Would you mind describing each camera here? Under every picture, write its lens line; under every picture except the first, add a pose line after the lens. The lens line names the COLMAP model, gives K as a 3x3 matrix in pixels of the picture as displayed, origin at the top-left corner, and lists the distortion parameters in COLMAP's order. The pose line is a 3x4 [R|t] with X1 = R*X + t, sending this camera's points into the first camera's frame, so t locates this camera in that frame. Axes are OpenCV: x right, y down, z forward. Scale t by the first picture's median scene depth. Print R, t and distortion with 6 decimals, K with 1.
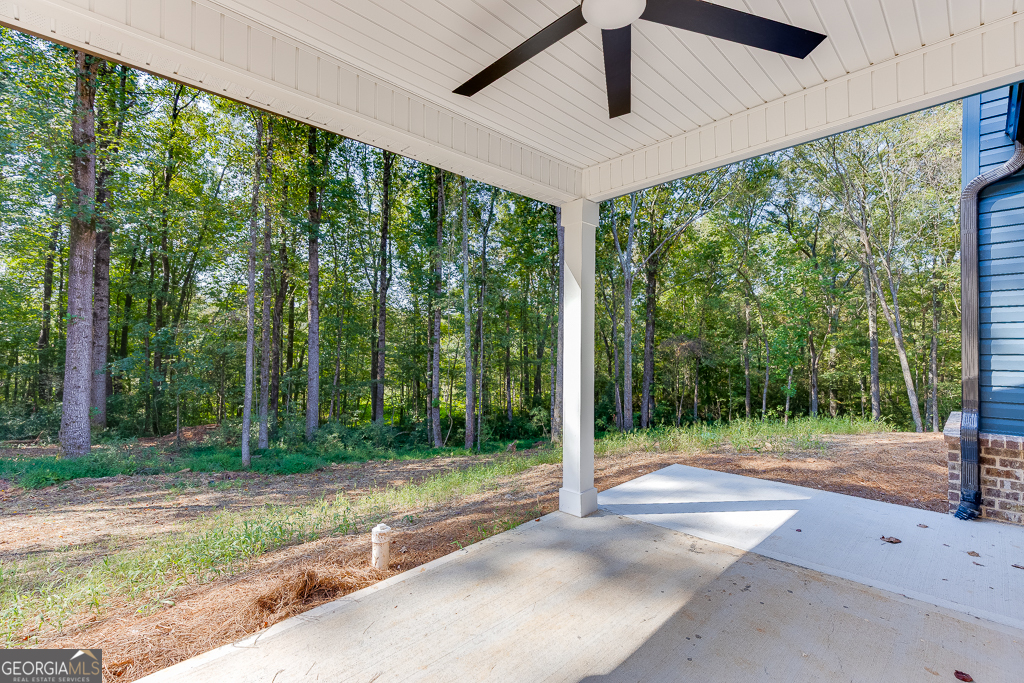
lens RADIAL K [[454.7, 0, 519.8], [0, 454.7, 345.2], [0, 0, 1]] dist [0.010252, -0.001901]
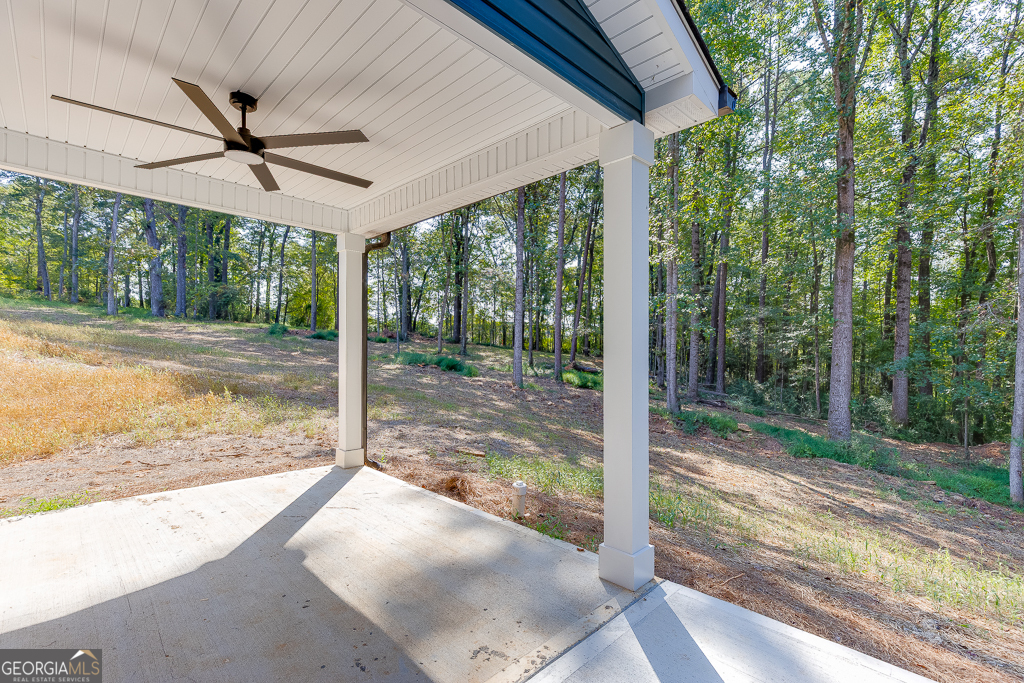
lens RADIAL K [[454.7, 0, 519.7], [0, 454.7, 342.6], [0, 0, 1]] dist [0.010252, -0.001901]
pose [[0.008519, -0.008595, -0.999927, 0.263300], [0.001779, 0.999962, -0.008580, 0.003983], [0.999962, -0.001706, 0.008534, 0.266373]]
